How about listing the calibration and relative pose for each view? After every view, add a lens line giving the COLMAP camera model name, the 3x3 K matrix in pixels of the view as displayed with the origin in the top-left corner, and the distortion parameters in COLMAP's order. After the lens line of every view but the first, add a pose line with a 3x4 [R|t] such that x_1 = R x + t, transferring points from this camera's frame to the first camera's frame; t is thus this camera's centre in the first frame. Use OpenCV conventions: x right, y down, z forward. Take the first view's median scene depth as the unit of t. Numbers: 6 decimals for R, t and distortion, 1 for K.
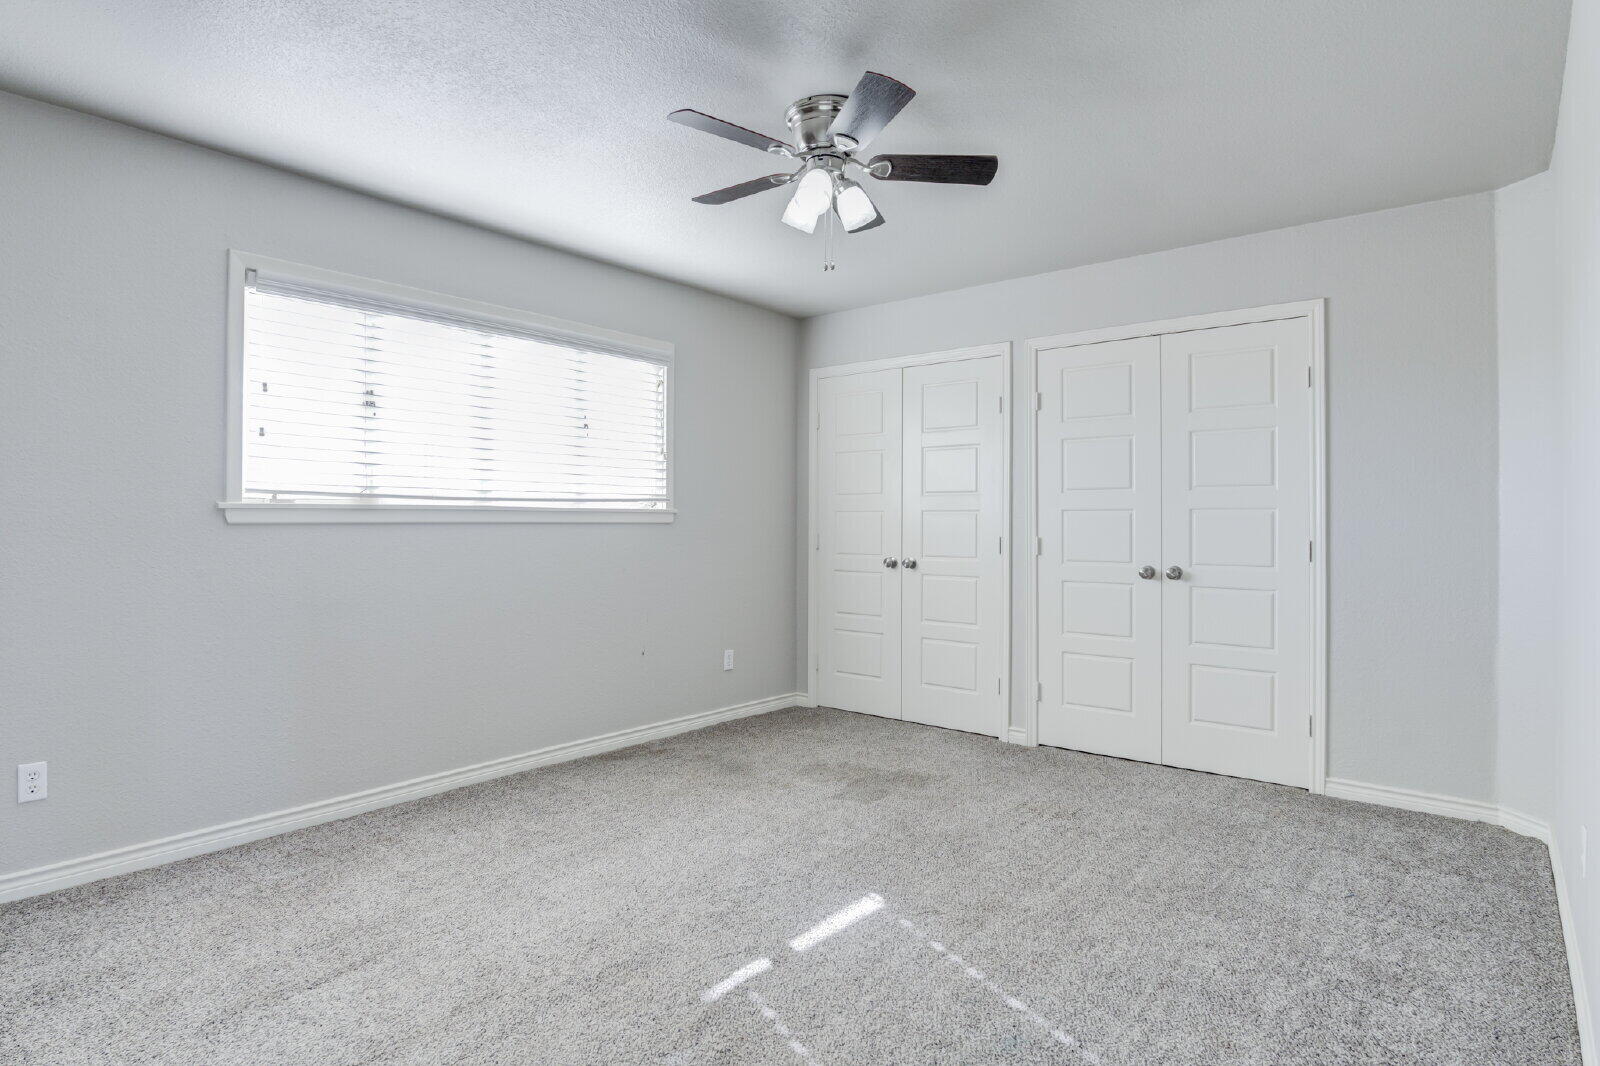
lens RADIAL K [[892.6, 0, 799.6], [0, 892.6, 528.9], [0, 0, 1]] dist [-0.018474, -0.001041]
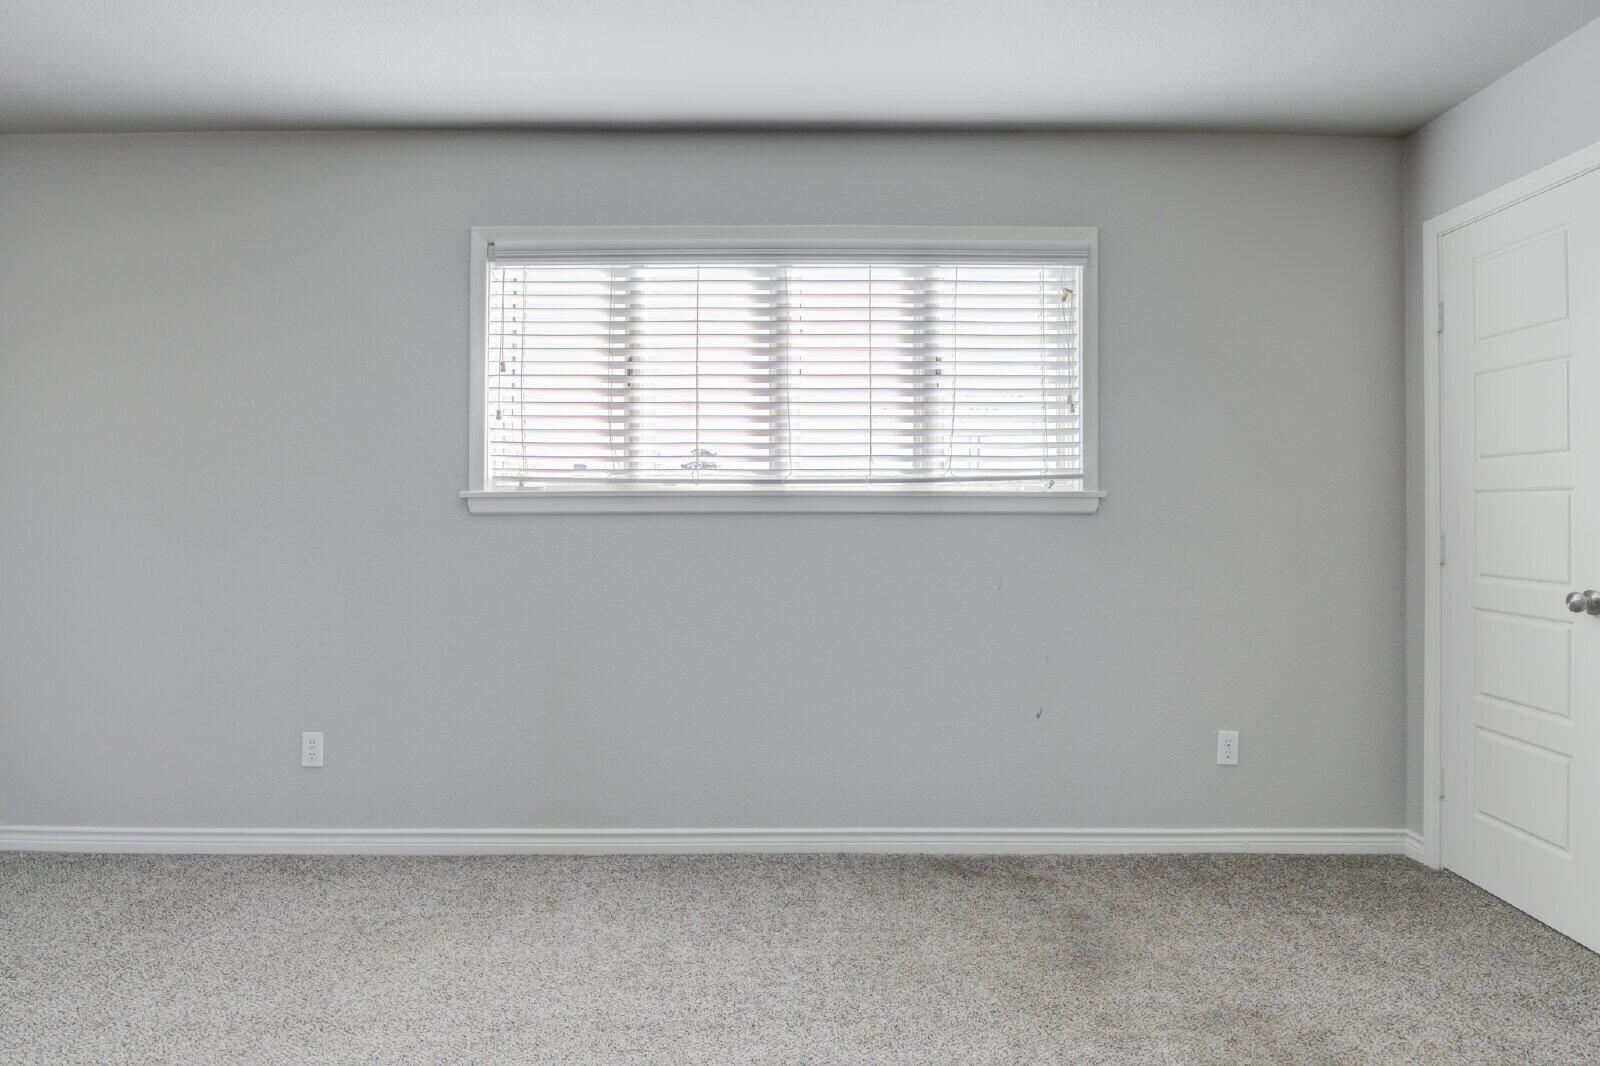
lens RADIAL K [[892.6, 0, 802.2], [0, 892.6, 499.1], [0, 0, 1]] dist [-0.018474, -0.001041]
pose [[0.626747, -0.008706, -0.779174, 0.269005], [-0.005159, 0.999869, -0.015321, -0.007368], [0.779205, 0.013622, 0.626621, 0.559965]]
